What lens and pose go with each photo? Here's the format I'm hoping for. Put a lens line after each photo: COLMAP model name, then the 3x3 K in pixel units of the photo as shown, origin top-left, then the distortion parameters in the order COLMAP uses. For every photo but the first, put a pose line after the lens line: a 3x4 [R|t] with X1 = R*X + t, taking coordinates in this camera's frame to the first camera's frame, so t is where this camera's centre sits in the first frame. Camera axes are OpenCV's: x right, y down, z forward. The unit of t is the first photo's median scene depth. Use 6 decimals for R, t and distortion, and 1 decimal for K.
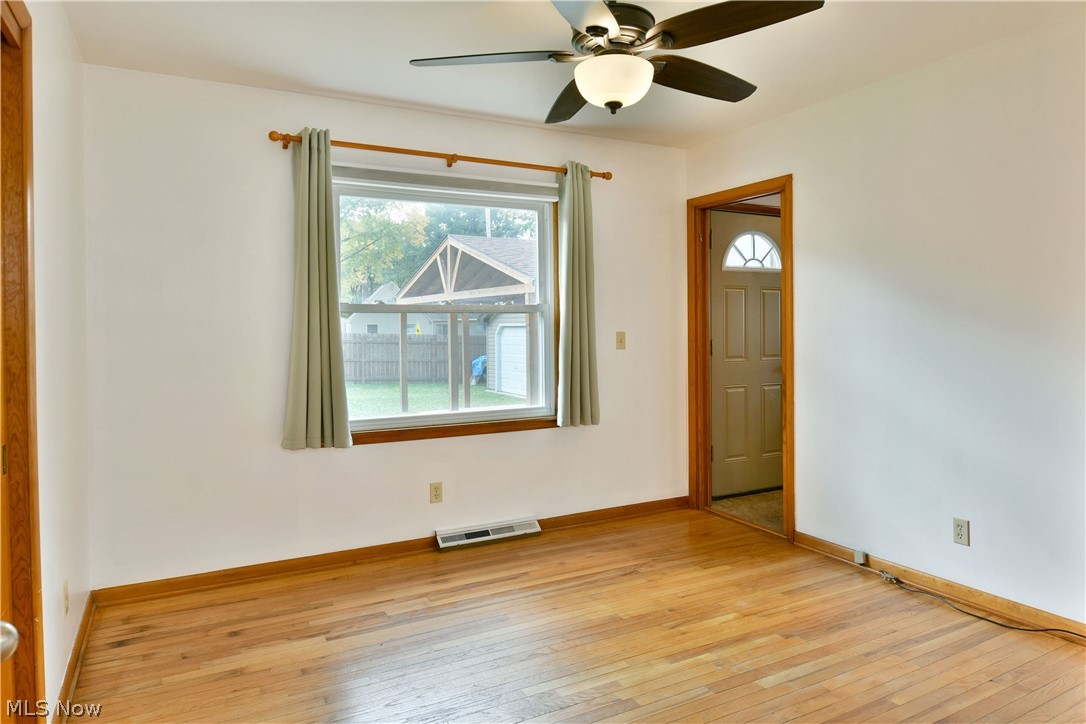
lens RADIAL K [[668.5, 0, 543.0], [0, 668.5, 362.0], [0, 0, 1]] dist [-0.005306, -0.001211]
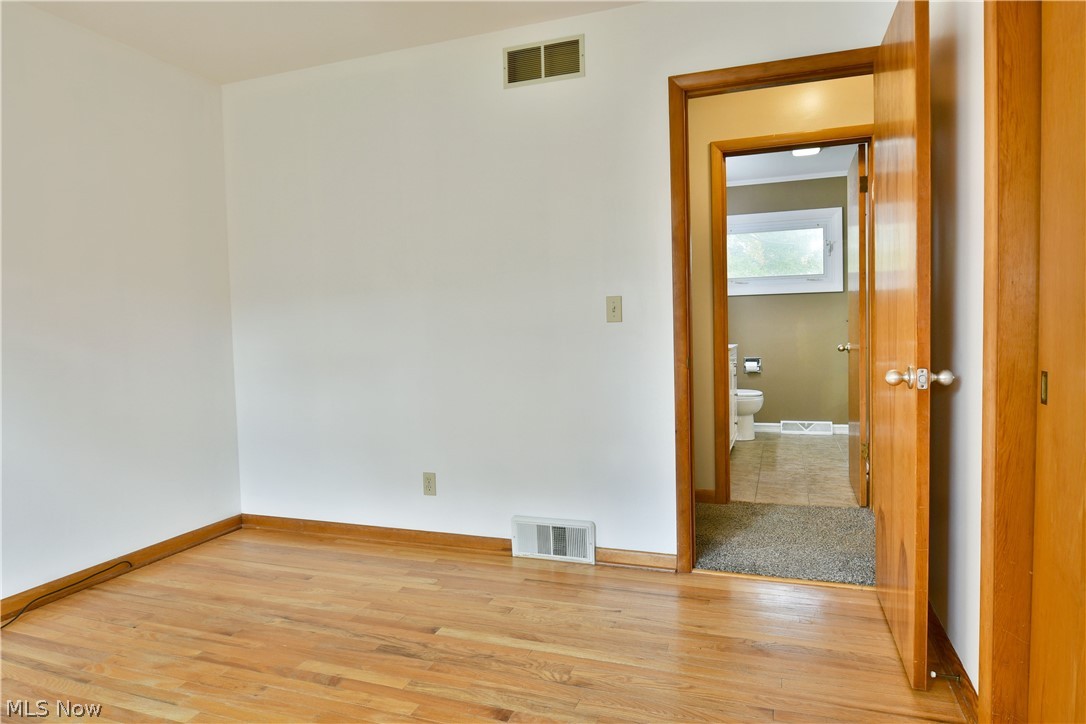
lens RADIAL K [[668.5, 0, 543.0], [0, 668.5, 362.0], [0, 0, 1]] dist [-0.005306, -0.001211]
pose [[-0.669181, -0.014968, 0.742948, -0.497356], [0.069568, 0.994144, 0.082689, 0.001907], [-0.739835, 0.107019, -0.664222, 1.011978]]
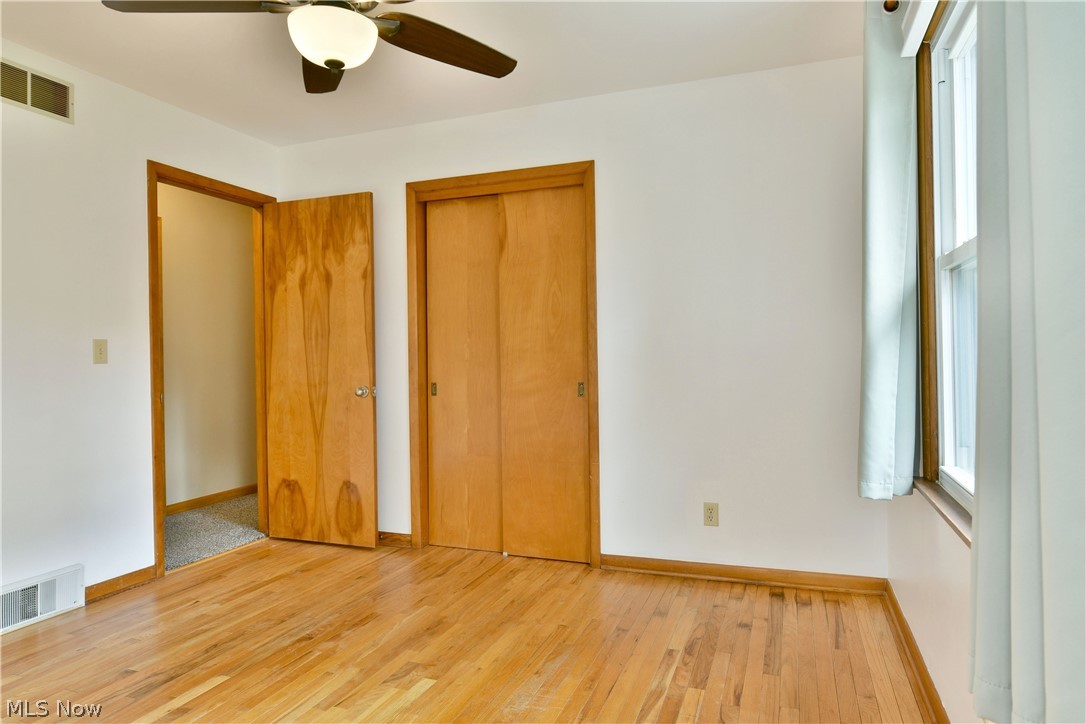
lens RADIAL K [[668.5, 0, 543.0], [0, 668.5, 362.0], [0, 0, 1]] dist [-0.005306, -0.001211]
pose [[-0.750896, 0.023622, -0.659998, 0.425199], [-0.013420, 0.998608, 0.051009, -0.035675], [0.660284, 0.047160, -0.749534, 1.564058]]
